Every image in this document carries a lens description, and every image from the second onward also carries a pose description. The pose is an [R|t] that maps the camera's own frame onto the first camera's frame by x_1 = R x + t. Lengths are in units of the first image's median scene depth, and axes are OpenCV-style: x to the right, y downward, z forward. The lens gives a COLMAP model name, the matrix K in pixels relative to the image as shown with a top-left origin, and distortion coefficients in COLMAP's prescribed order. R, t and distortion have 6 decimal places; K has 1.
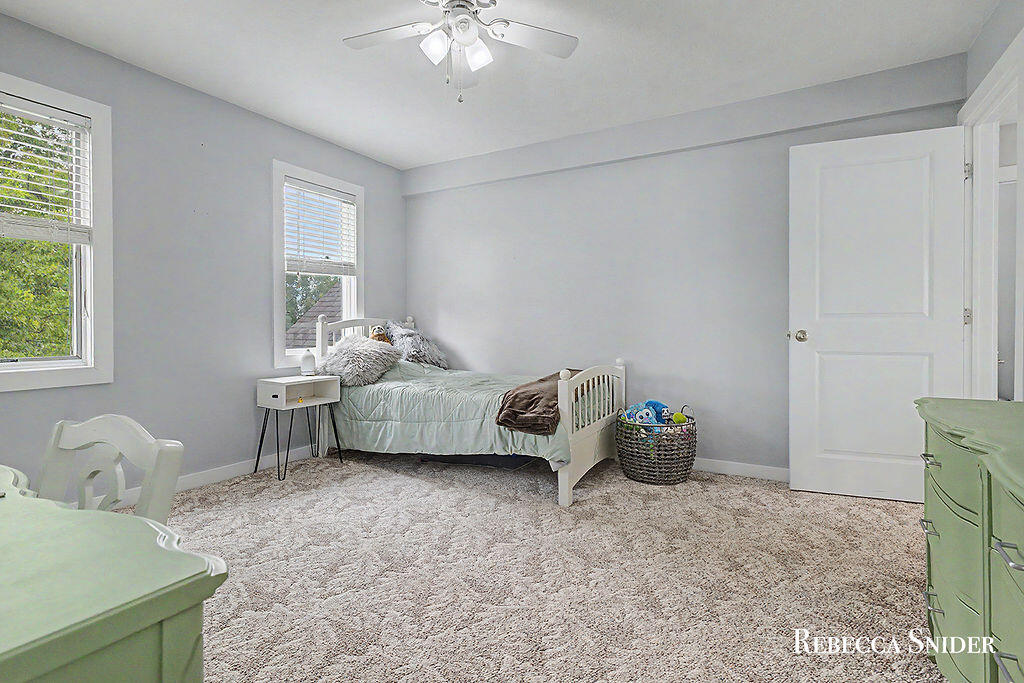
lens RADIAL K [[506.9, 0, 506.0], [0, 506.9, 332.4], [0, 0, 1]] dist [-0.002667, 0.001553]
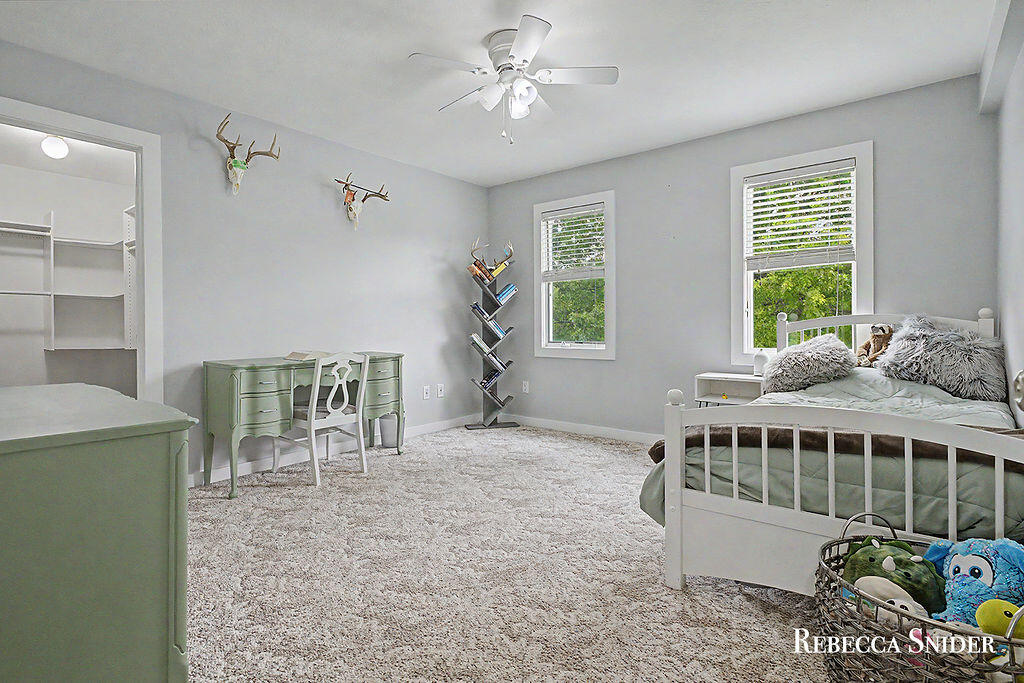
lens RADIAL K [[506.9, 0, 506.7], [0, 506.9, 333.8], [0, 0, 1]] dist [-0.002667, 0.001553]
pose [[-0.165219, 0.021988, -0.986012, 0.961311], [-0.005308, 0.999717, 0.023183, -0.022035], [0.986243, 0.009064, -0.165056, 1.022011]]
